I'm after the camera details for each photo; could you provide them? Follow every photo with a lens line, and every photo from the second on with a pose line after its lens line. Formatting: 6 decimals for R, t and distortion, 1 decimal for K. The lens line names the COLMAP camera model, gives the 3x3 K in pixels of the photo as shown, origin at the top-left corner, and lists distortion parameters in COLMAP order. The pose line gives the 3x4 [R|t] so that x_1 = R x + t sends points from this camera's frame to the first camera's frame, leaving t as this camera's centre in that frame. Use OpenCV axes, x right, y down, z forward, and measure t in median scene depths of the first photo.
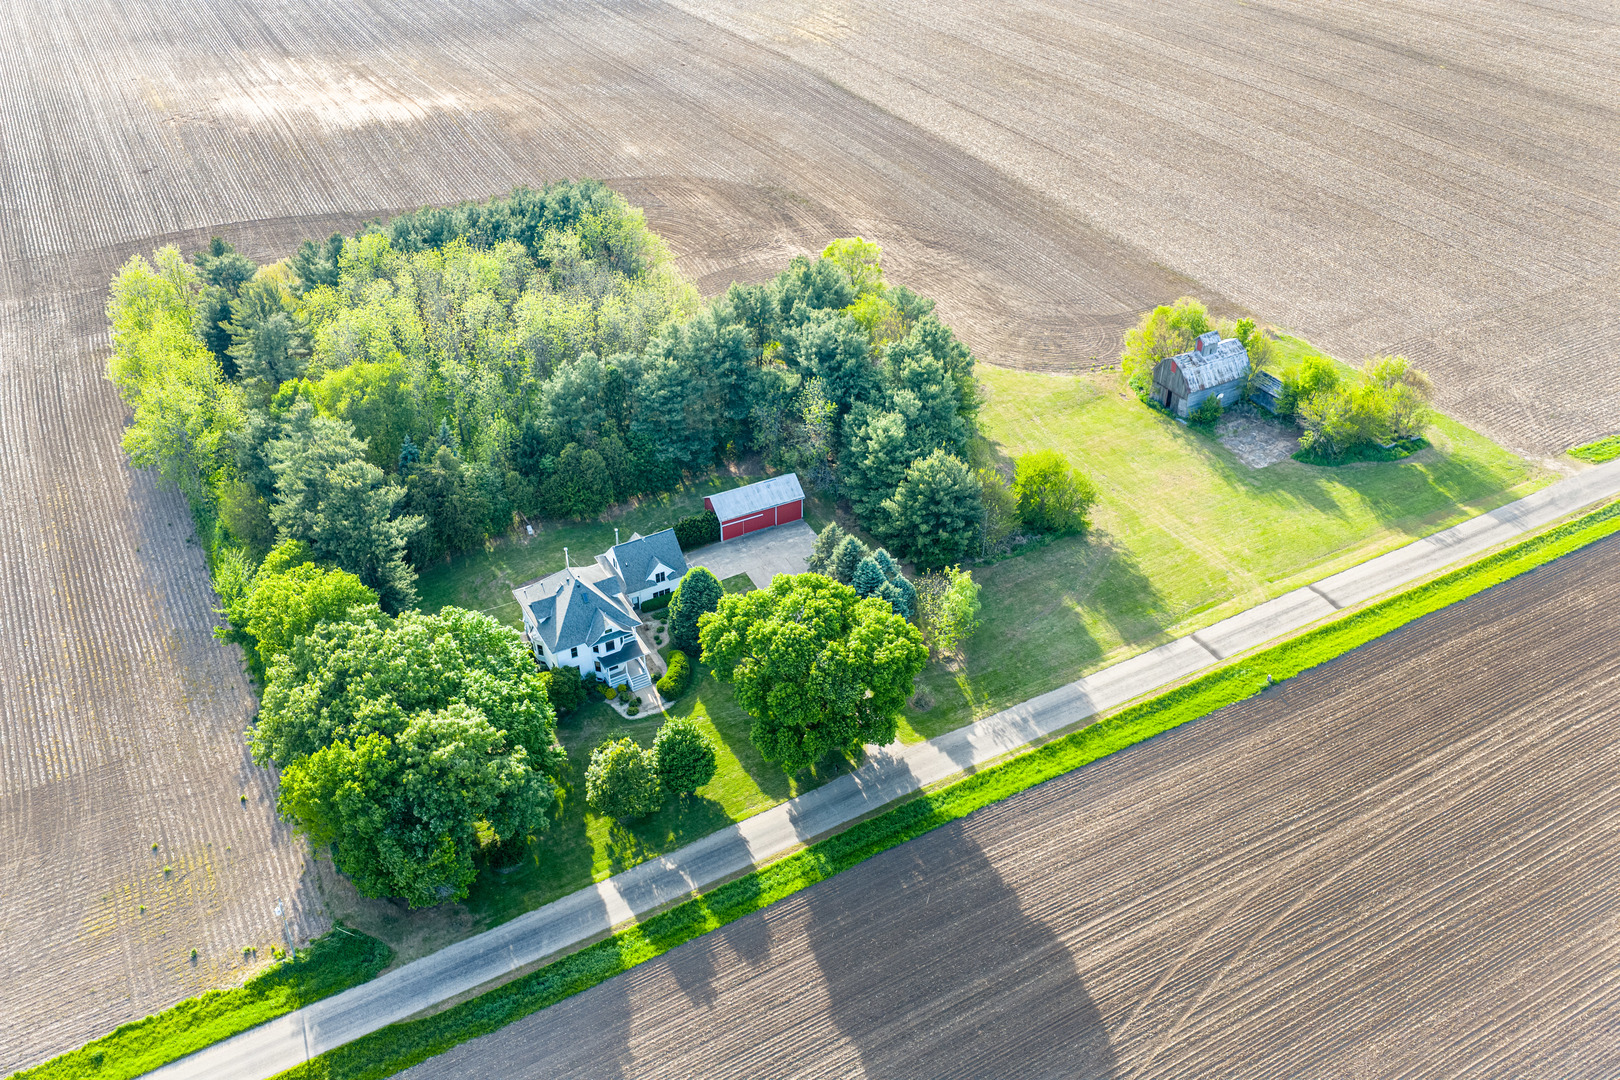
lens RADIAL K [[1331.8, 0, 810.0], [0, 1331.8, 540.0], [0, 0, 1]] dist [0.083420, -0.156014]
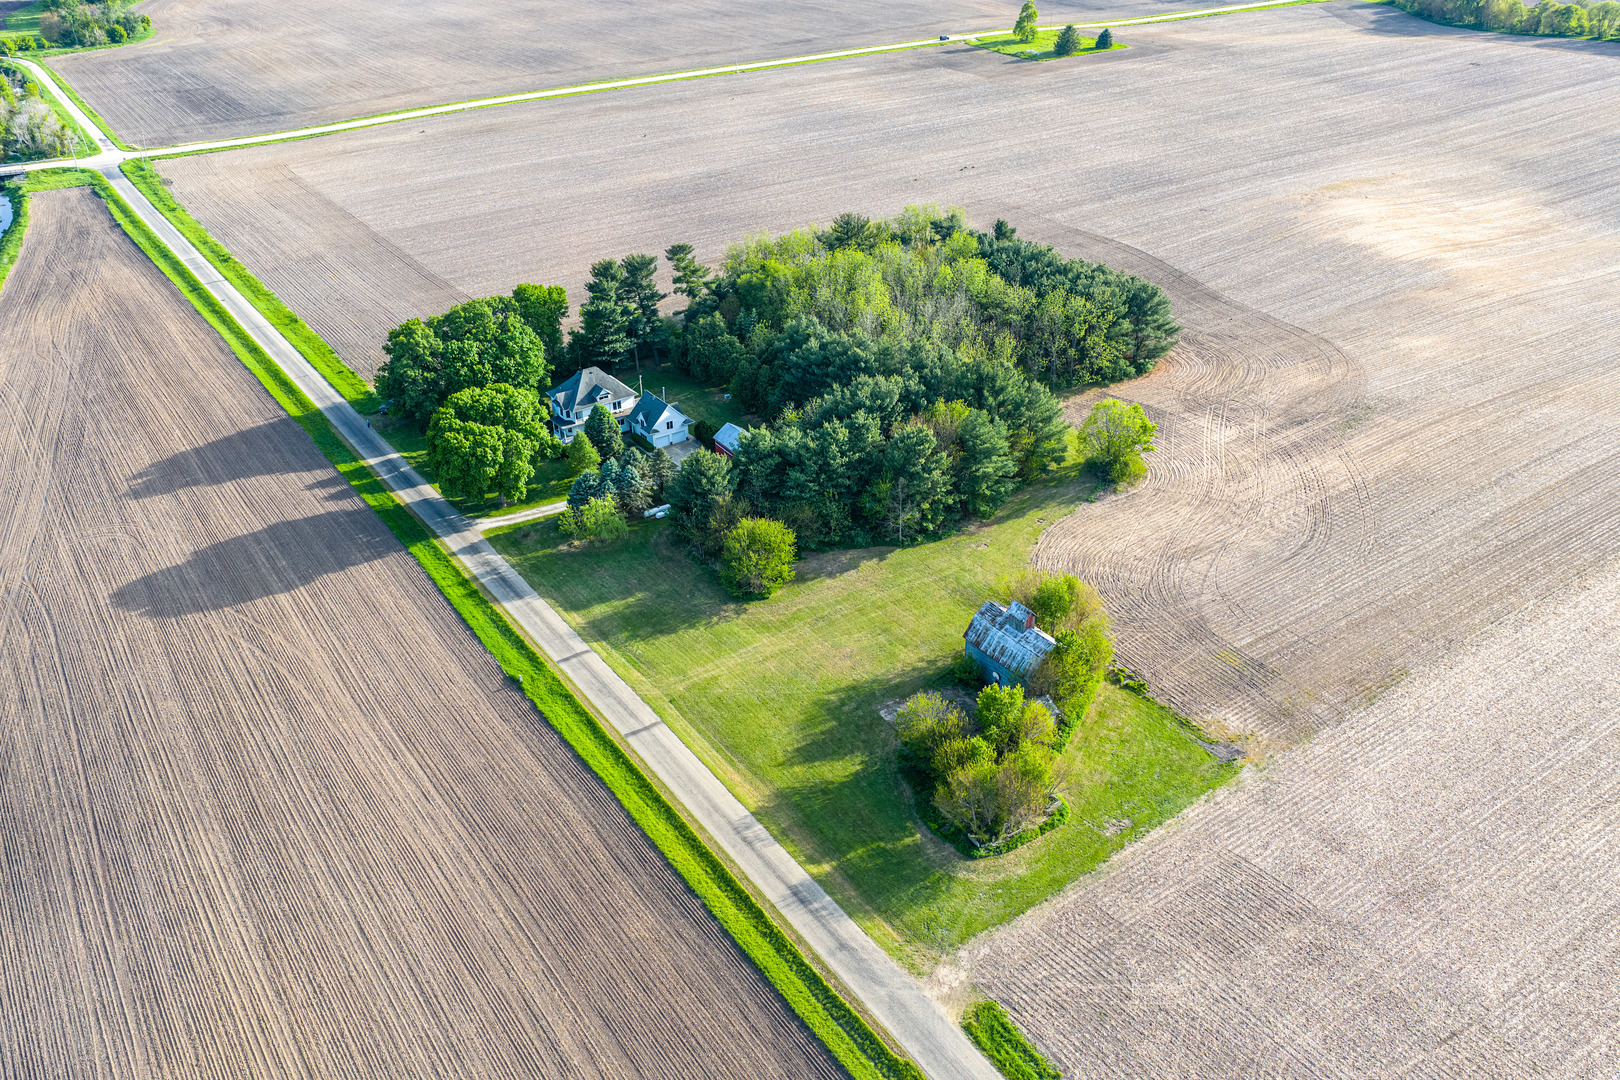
lens RADIAL K [[1325.2, 0, 810.0], [0, 1325.2, 540.0], [0, 0, 1]] dist [0.060770, -0.084759]
pose [[0.090599, 0.497337, -0.862814, 1.271342], [-0.568266, 0.737302, 0.365320, -0.534021], [0.817842, 0.457210, 0.349419, 0.741661]]
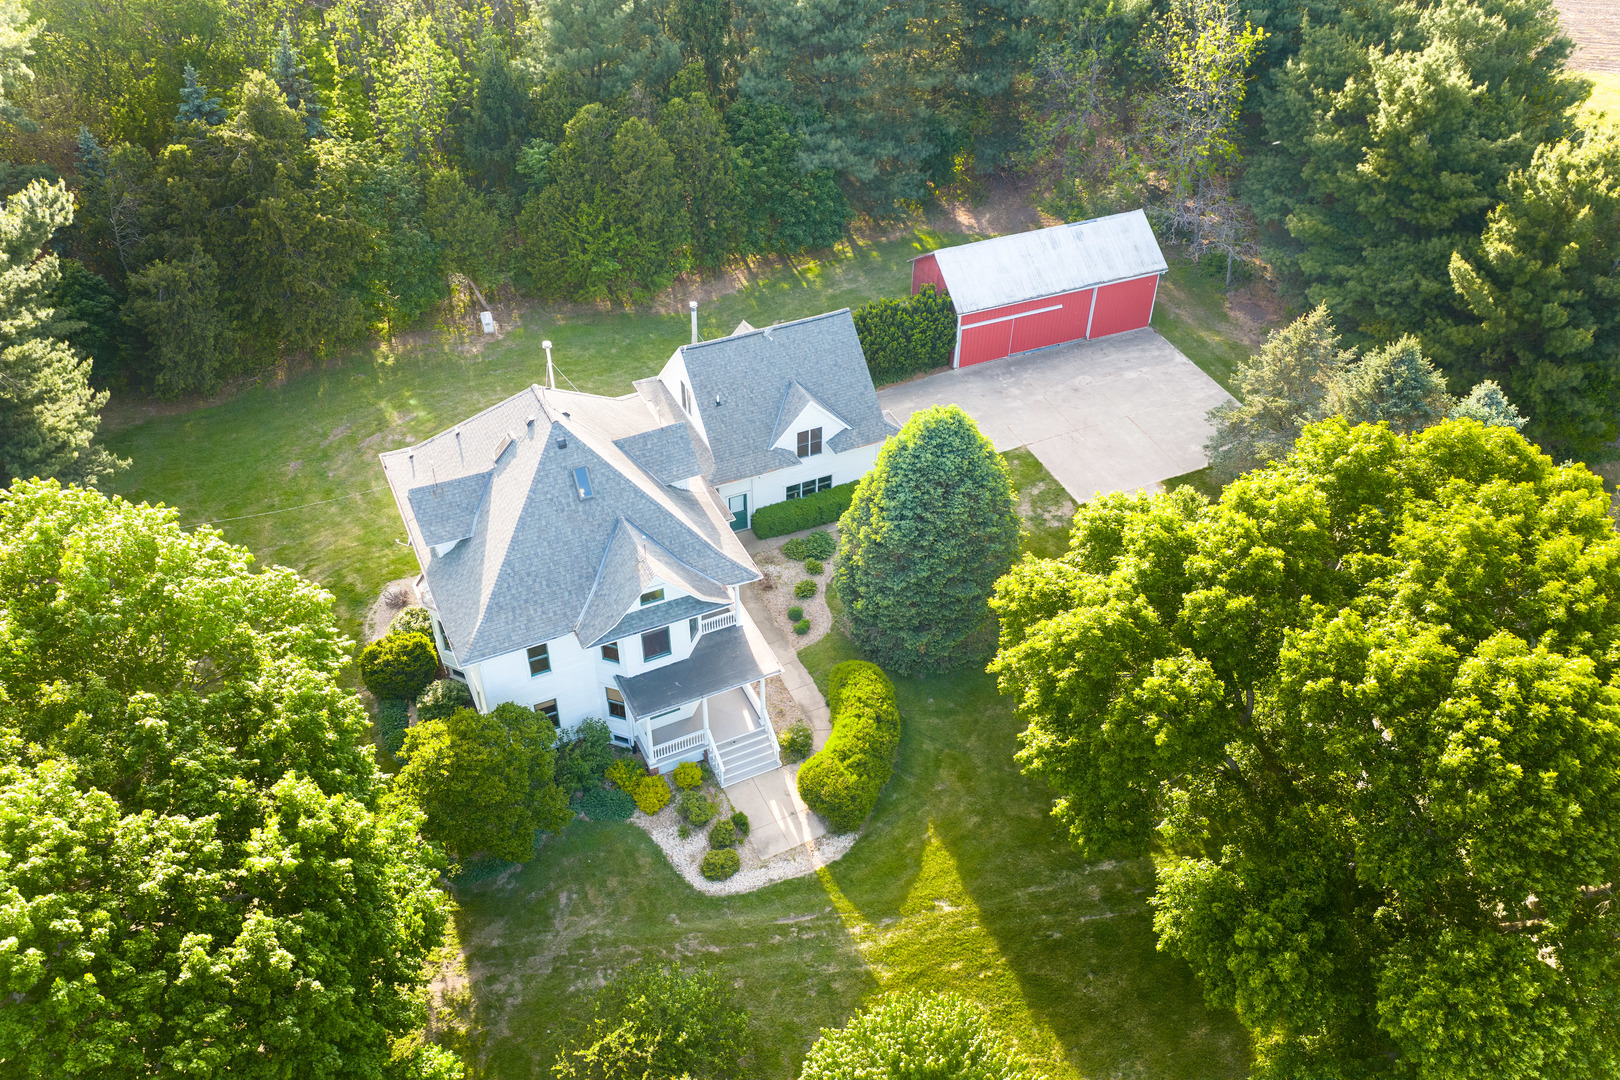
lens RADIAL K [[1325.2, 0, 810.0], [0, 1325.2, 540.0], [0, 0, 1]] dist [0.060770, -0.084759]
pose [[0.997013, 0.054126, -0.055096, -0.096340], [-0.050756, 0.996857, 0.060826, 0.034222], [0.058215, -0.057848, 0.996627, 0.680889]]
